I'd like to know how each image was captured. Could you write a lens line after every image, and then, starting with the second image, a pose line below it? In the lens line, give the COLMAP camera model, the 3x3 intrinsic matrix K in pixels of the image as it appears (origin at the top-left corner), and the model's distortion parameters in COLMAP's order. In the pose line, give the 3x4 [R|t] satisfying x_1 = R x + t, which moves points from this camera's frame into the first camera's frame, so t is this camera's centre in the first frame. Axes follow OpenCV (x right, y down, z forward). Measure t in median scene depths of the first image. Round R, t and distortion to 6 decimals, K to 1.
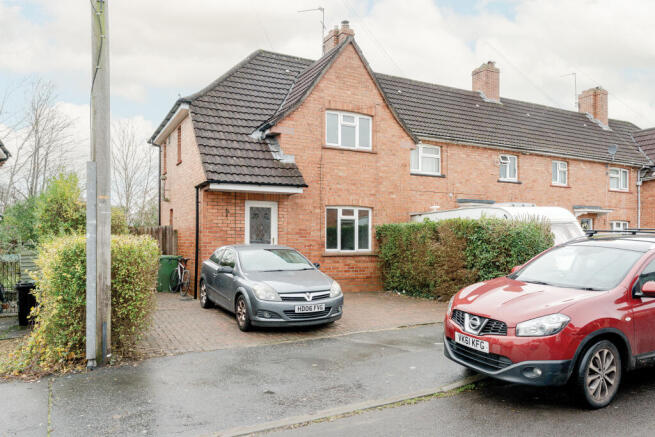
lens RADIAL K [[454.9, 0, 328.1], [0, 454.9, 217.2], [0, 0, 1]] dist [0.003207, -0.000020]
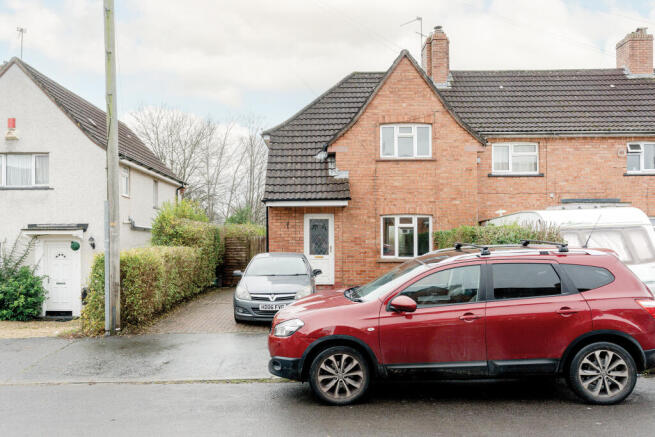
lens RADIAL K [[454.5, 0, 327.8], [0, 454.5, 222.7], [0, 0, 1]] dist [-0.005599, 0.001547]
pose [[0.883364, -0.028159, -0.467842, 0.379390], [0.031845, 0.999493, -0.000030, -0.011404], [0.467605, -0.014872, 0.883812, 0.001297]]
